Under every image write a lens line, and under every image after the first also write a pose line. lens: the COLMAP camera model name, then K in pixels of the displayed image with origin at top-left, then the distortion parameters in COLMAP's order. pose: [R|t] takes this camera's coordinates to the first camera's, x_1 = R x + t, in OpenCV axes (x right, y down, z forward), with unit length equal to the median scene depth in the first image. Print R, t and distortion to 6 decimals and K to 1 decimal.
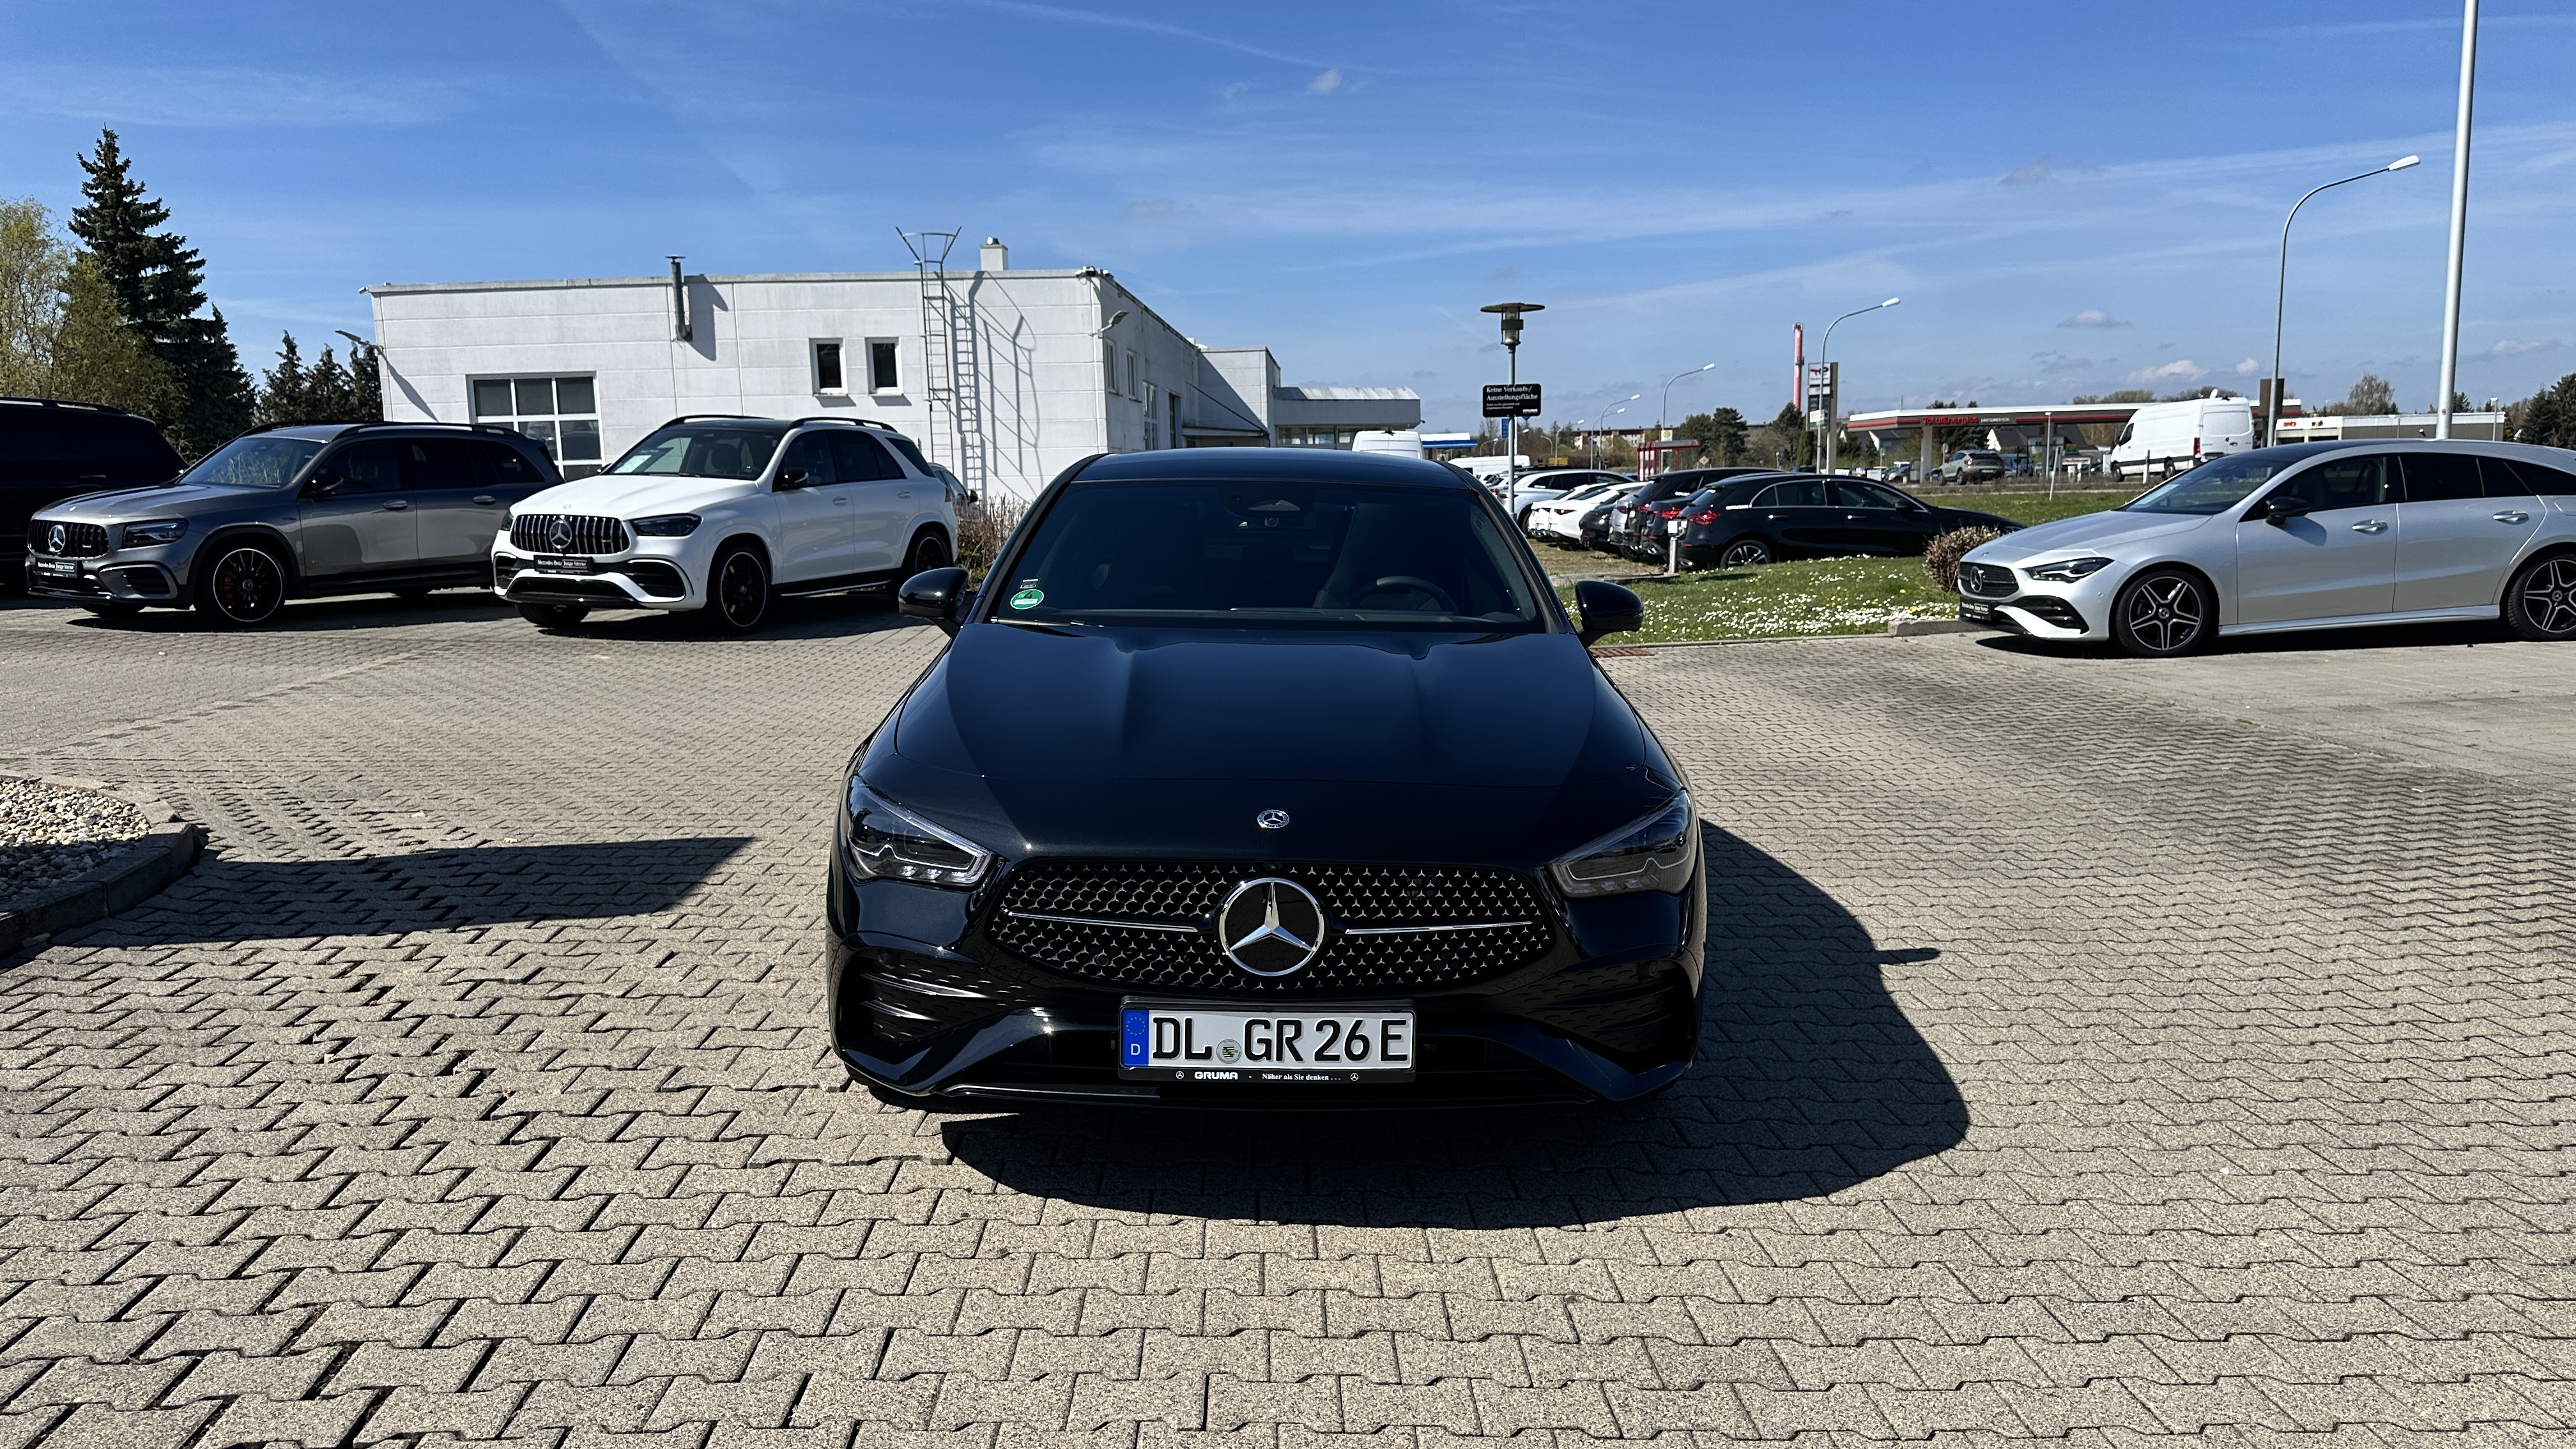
lens RADIAL K [[1785.1, 0, 1276.2], [0, 1785.1, 721.8], [0, 0, 1]] dist [0.137928, -0.226225]
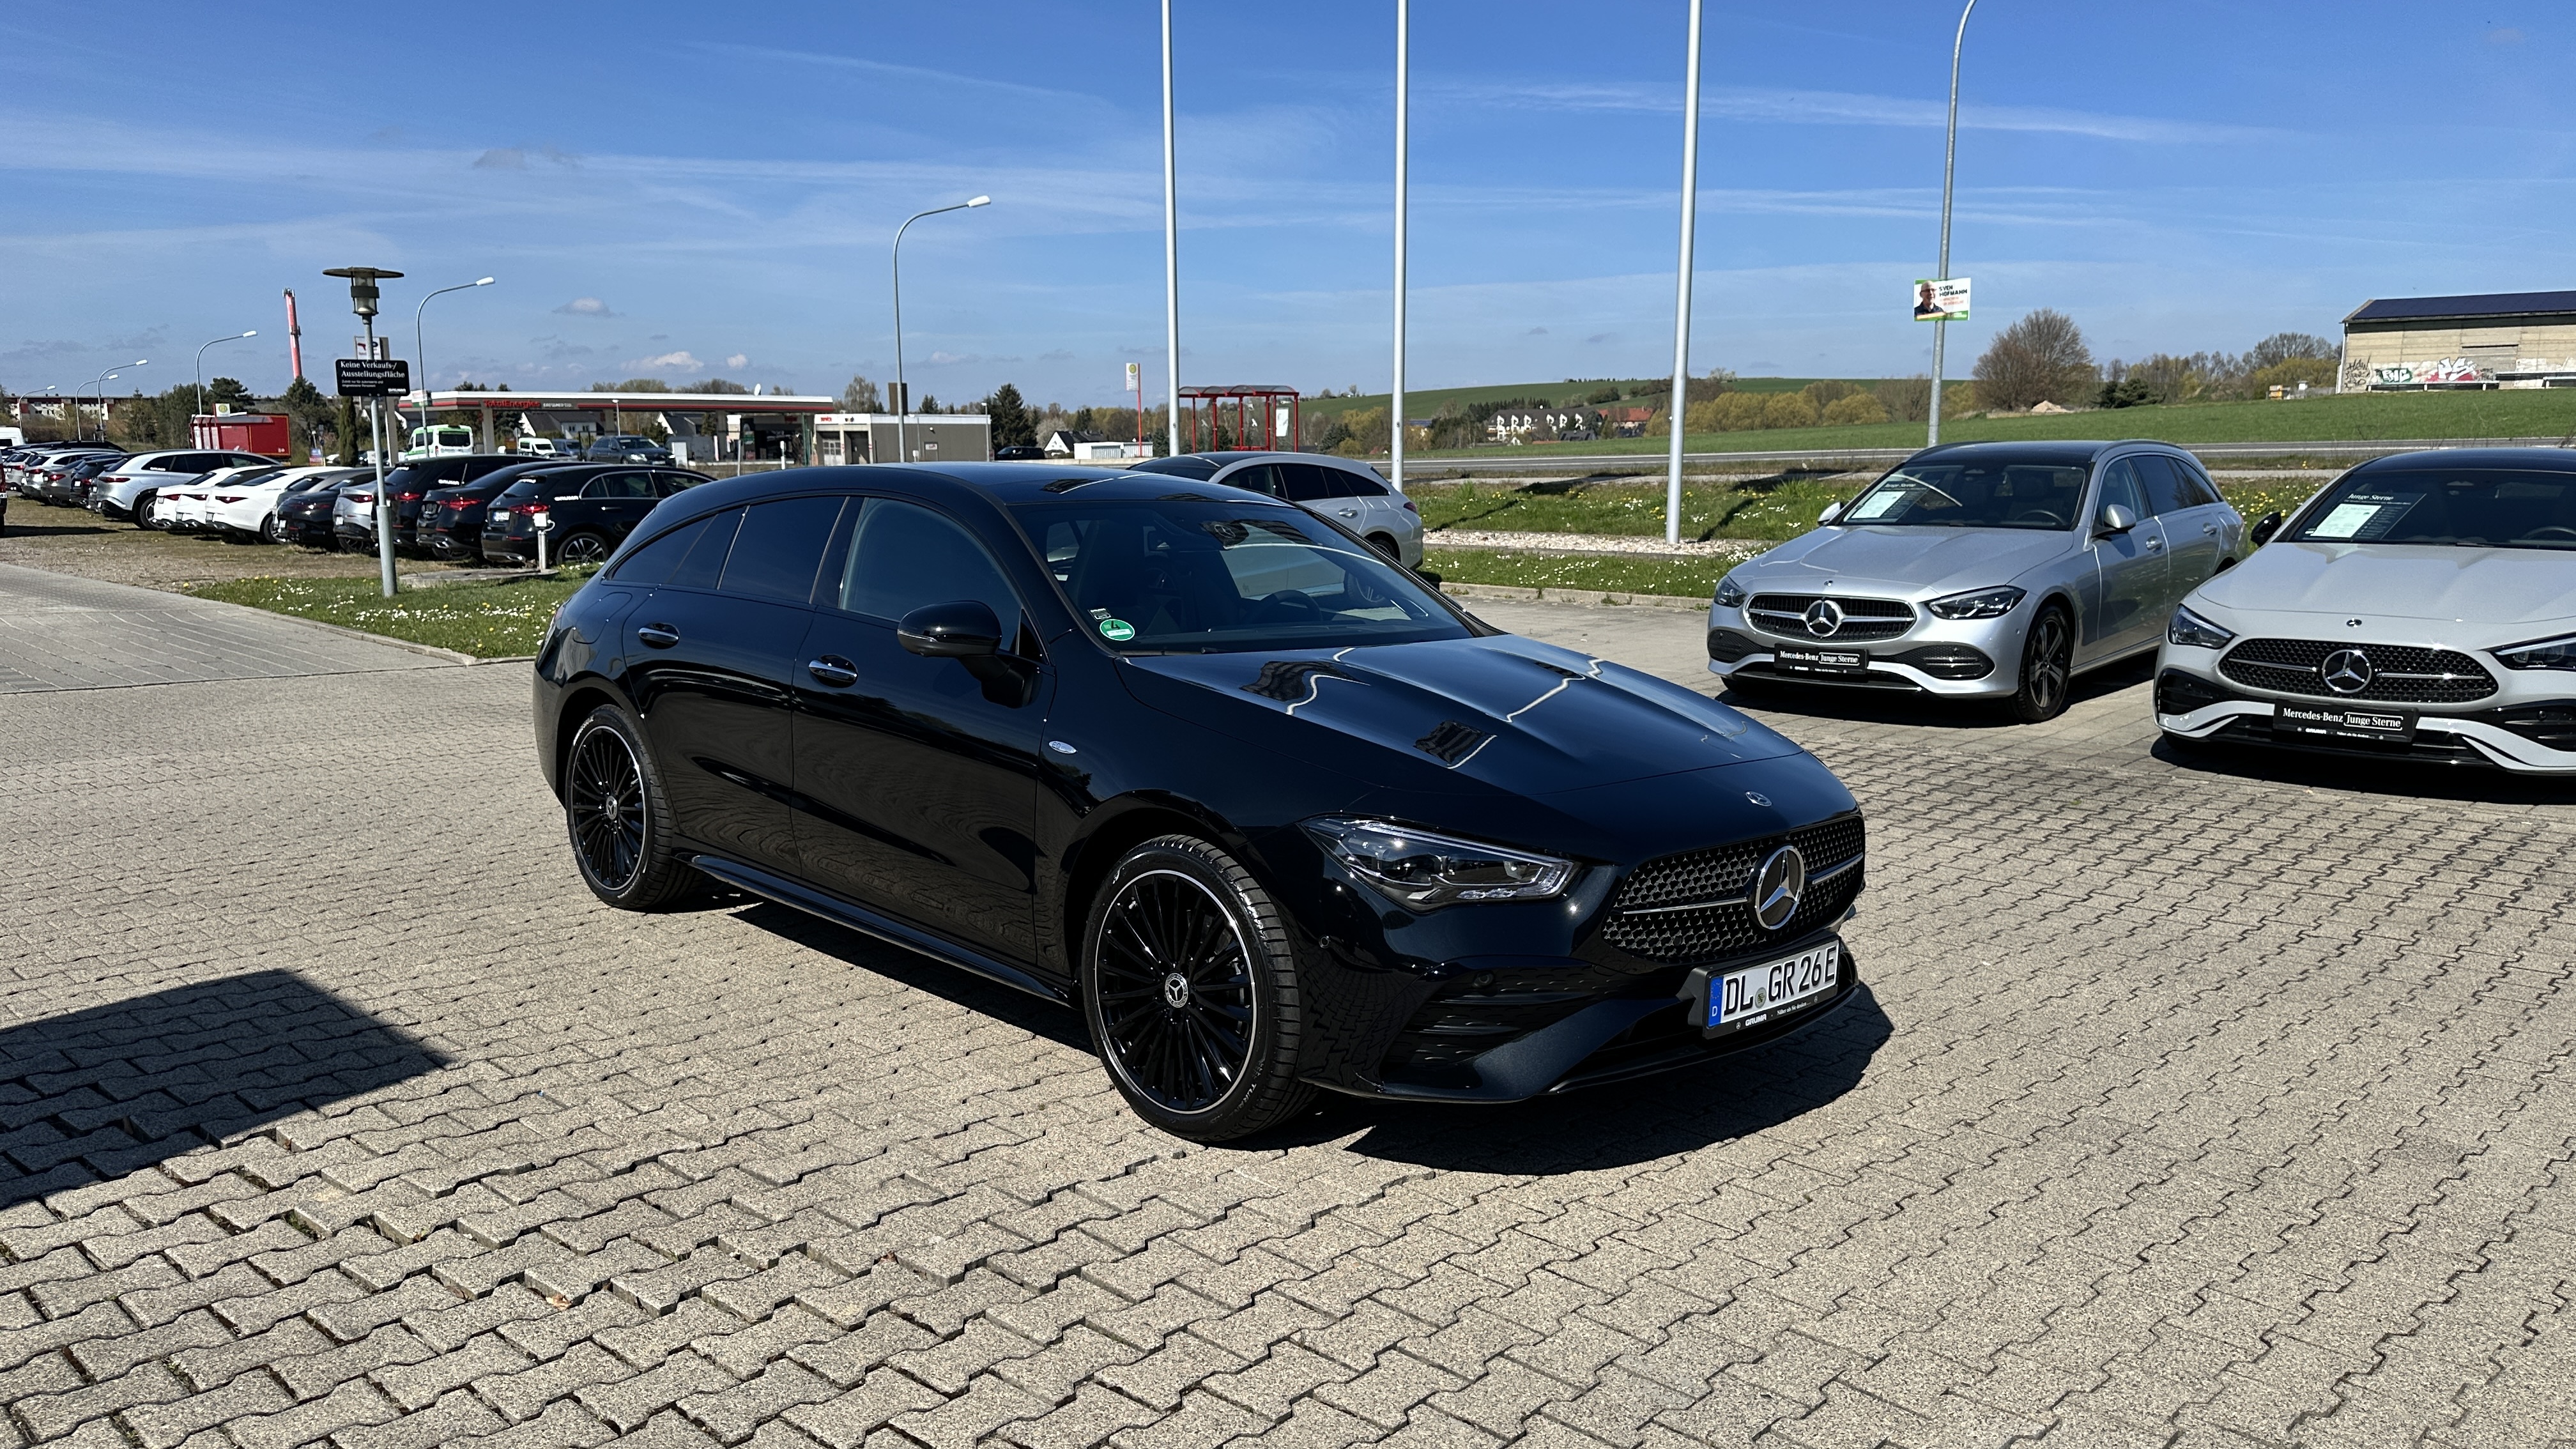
lens RADIAL K [[1785.1, 0, 1276.2], [0, 1785.1, 721.8], [0, 0, 1]] dist [0.137928, -0.226225]
pose [[0.725353, -0.089336, 0.682556, -0.721783], [0.083591, 0.995636, 0.041481, -0.050915], [-0.683283, 0.026968, 0.729655, 0.233082]]
